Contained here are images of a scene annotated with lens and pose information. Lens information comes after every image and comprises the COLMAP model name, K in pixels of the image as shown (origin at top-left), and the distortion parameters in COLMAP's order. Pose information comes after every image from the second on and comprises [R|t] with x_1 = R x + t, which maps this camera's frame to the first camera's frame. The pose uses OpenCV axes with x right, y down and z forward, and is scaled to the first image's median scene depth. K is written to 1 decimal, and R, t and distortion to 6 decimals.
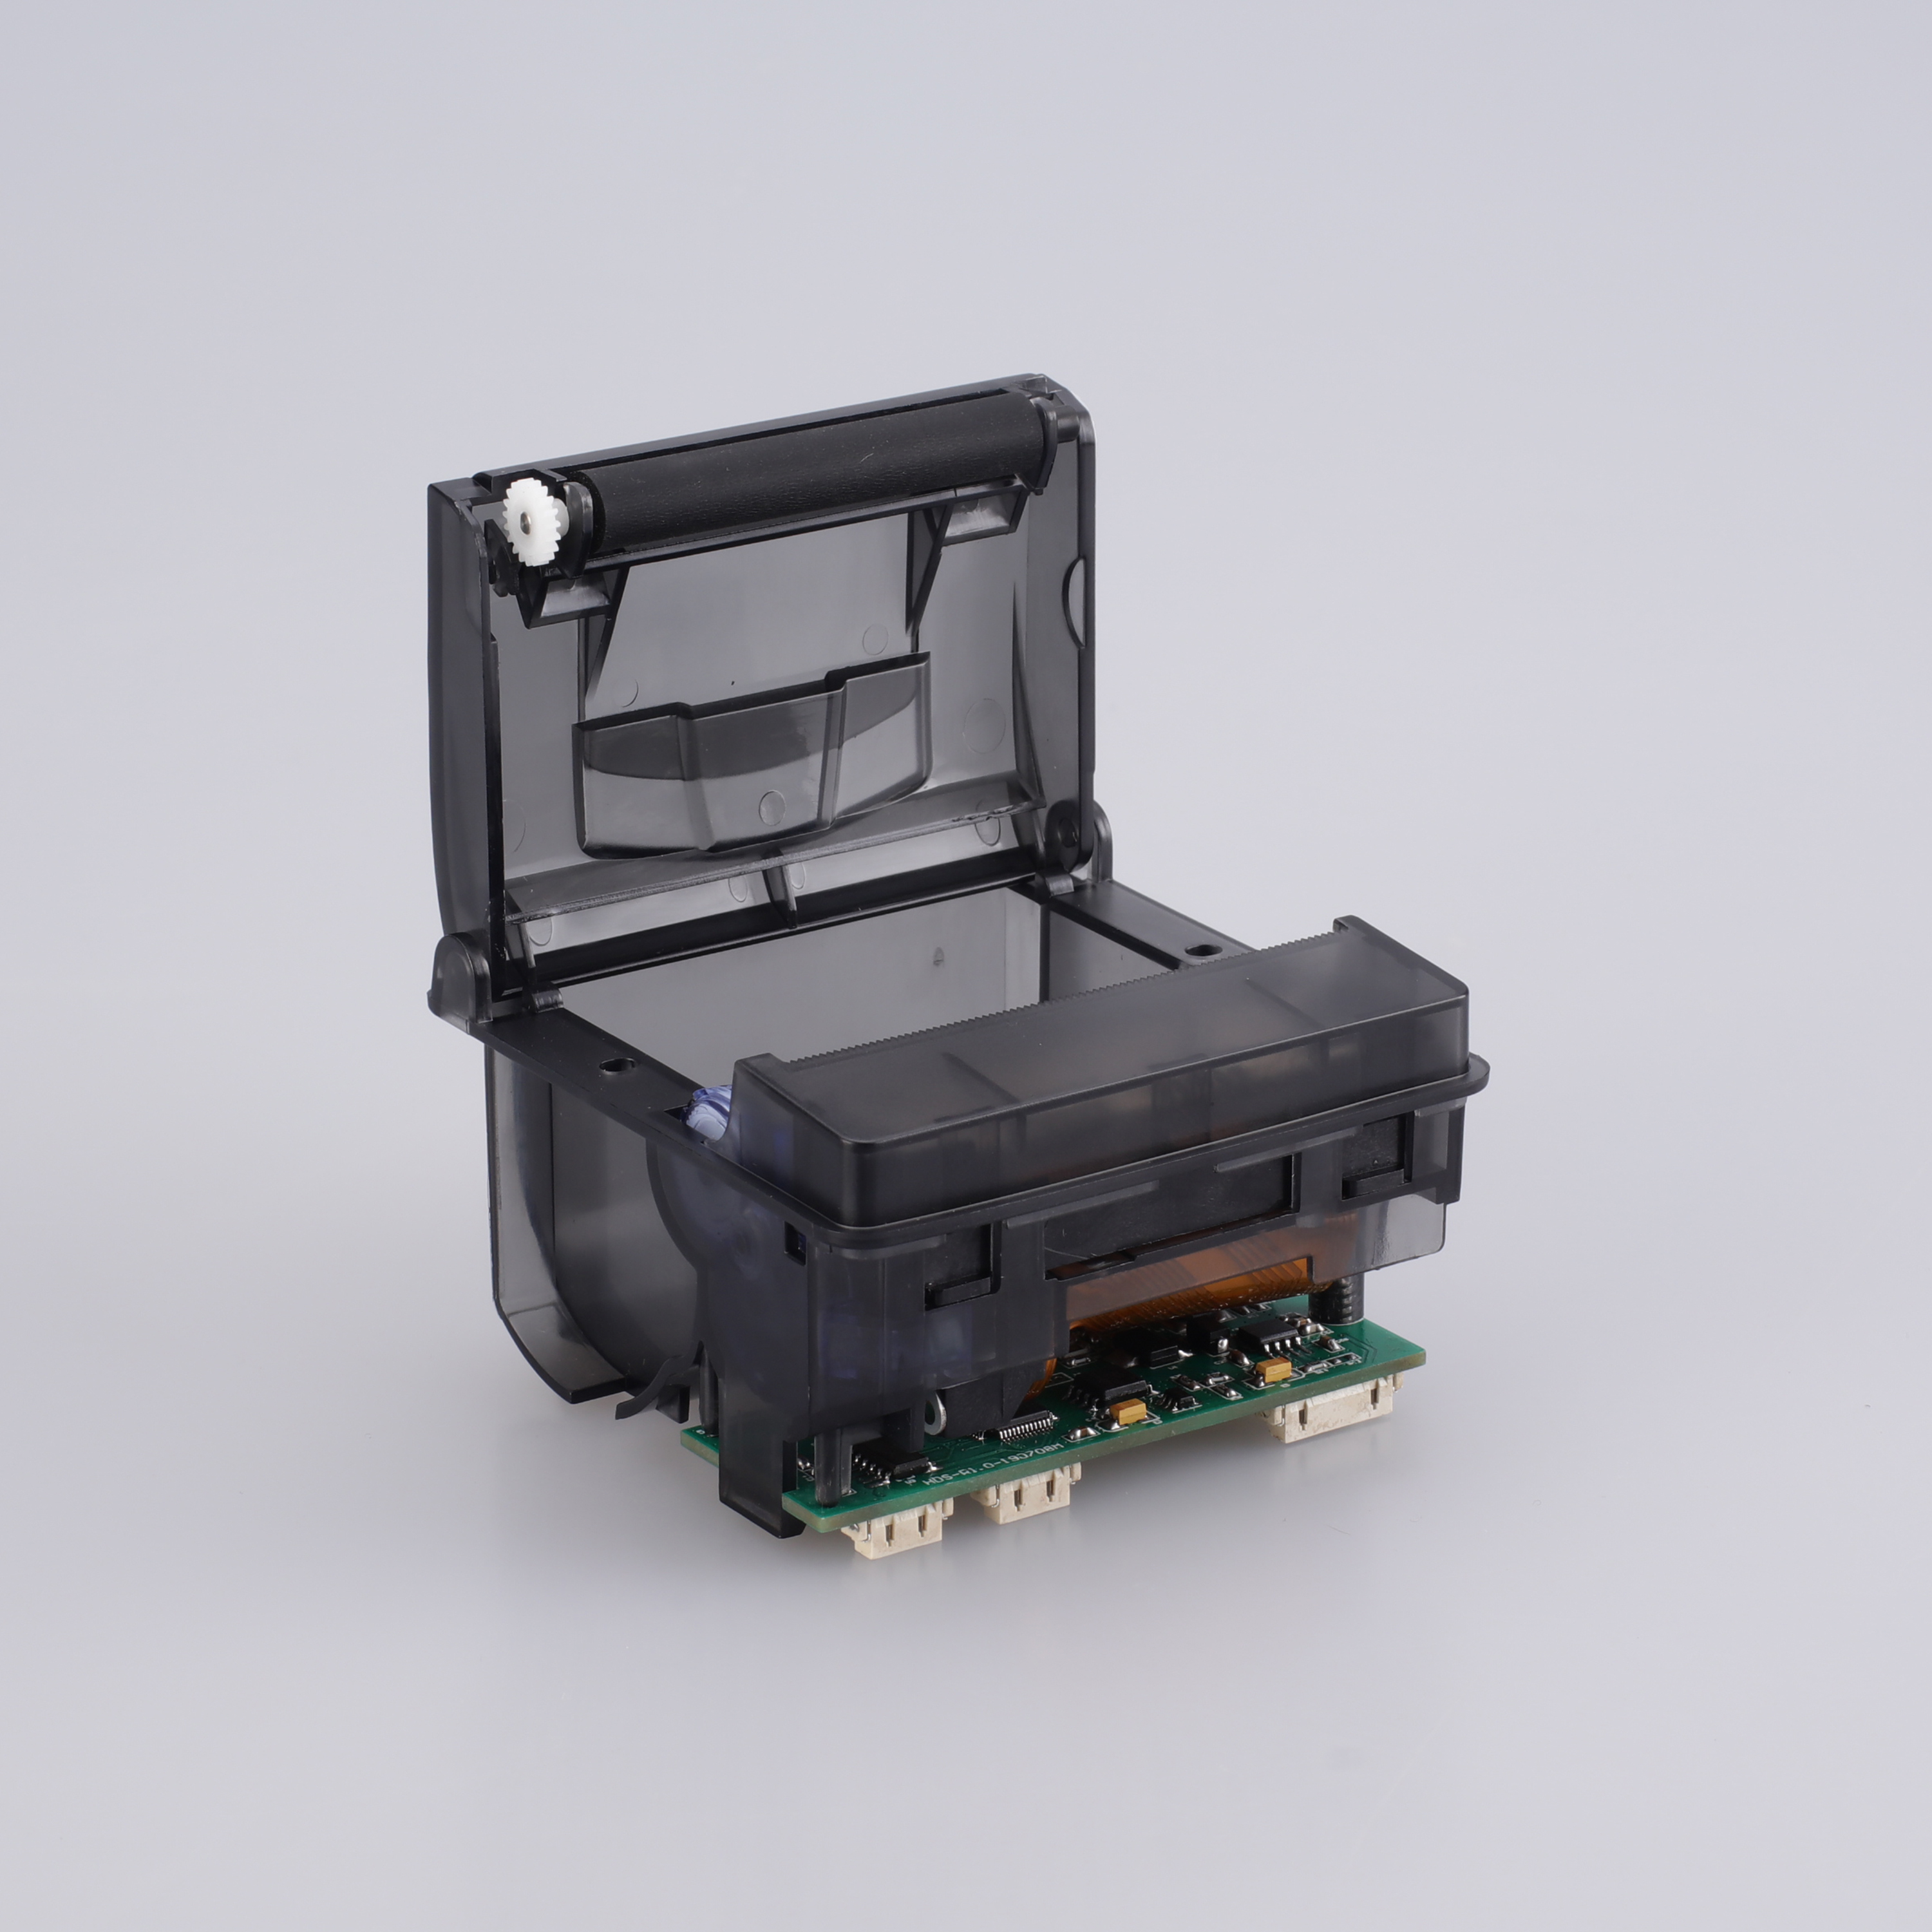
lens RADIAL K [[6913.9, 0, 966.0], [0, 6913.9, 966.0], [0, 0, 1]] dist [0.004801, 0.293261]
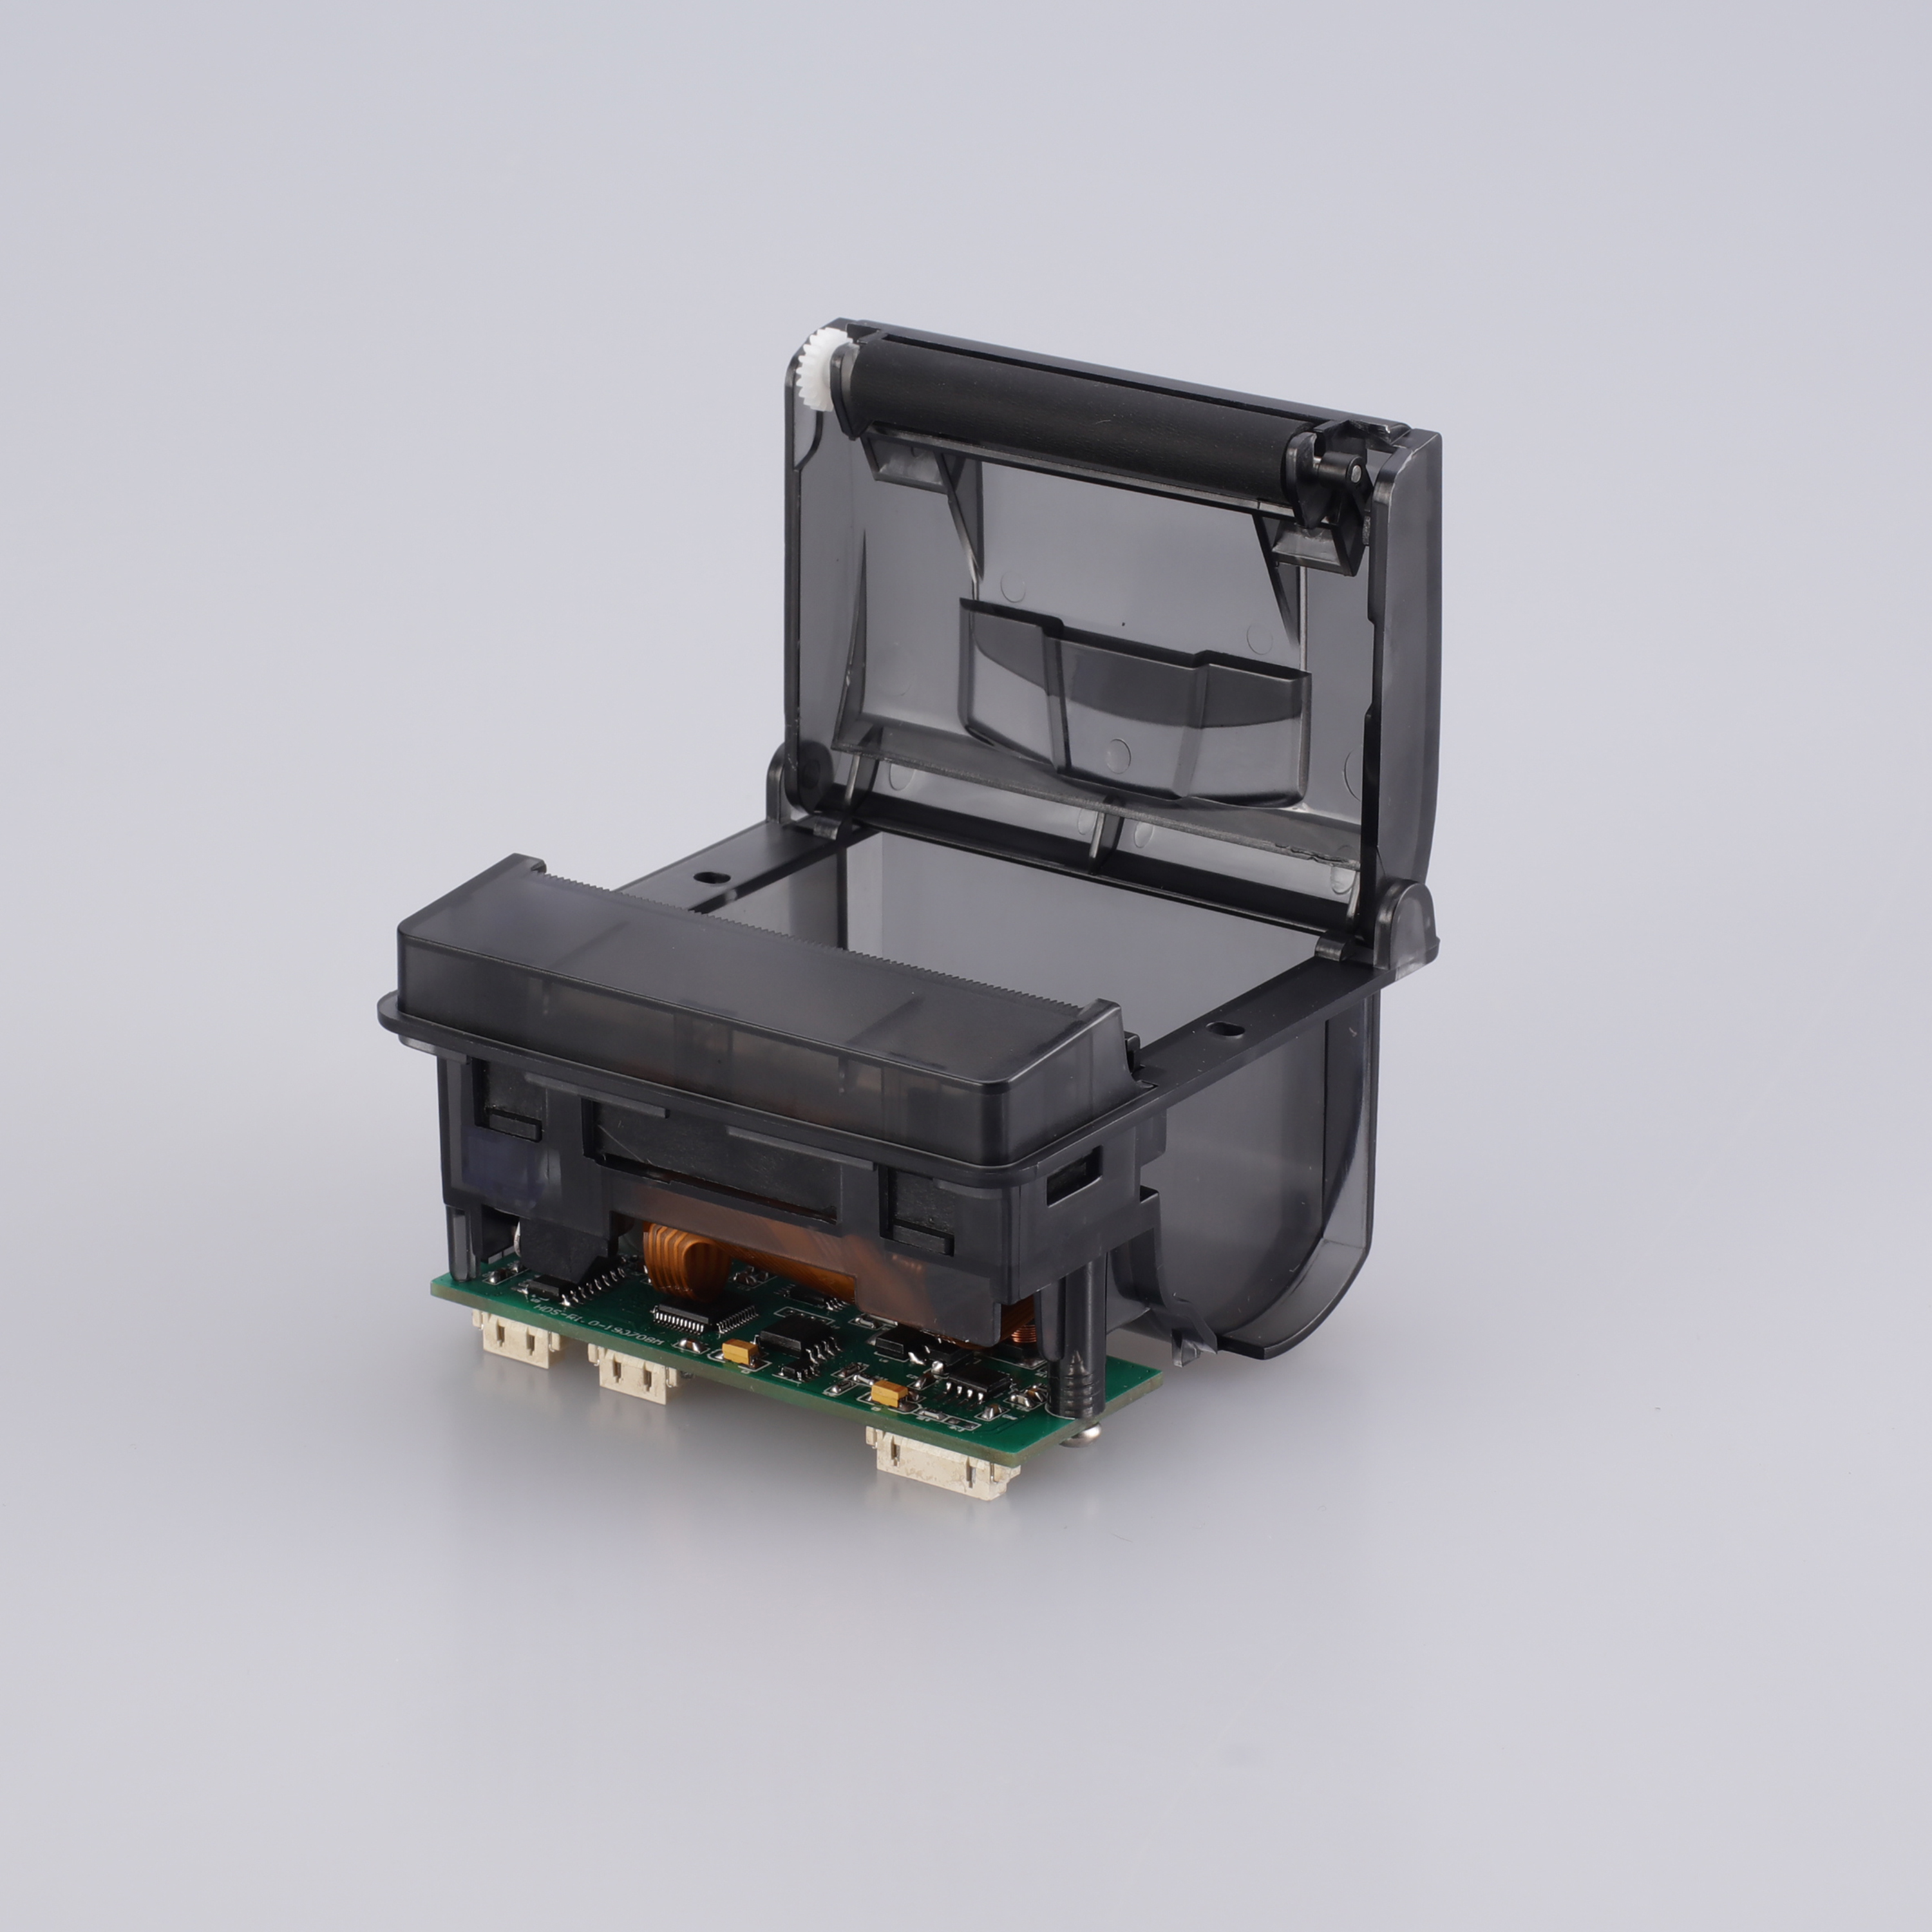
lens RADIAL K [[6913.9, 0, 966.0], [0, 6913.9, 966.0], [0, 0, 1]] dist [0.004801, 0.293261]
pose [[0.354399, 0.329767, -0.875017, 0.876175], [-0.324798, 0.920903, 0.215510, -0.209637], [0.876874, 0.207827, 0.433474, 0.568378]]
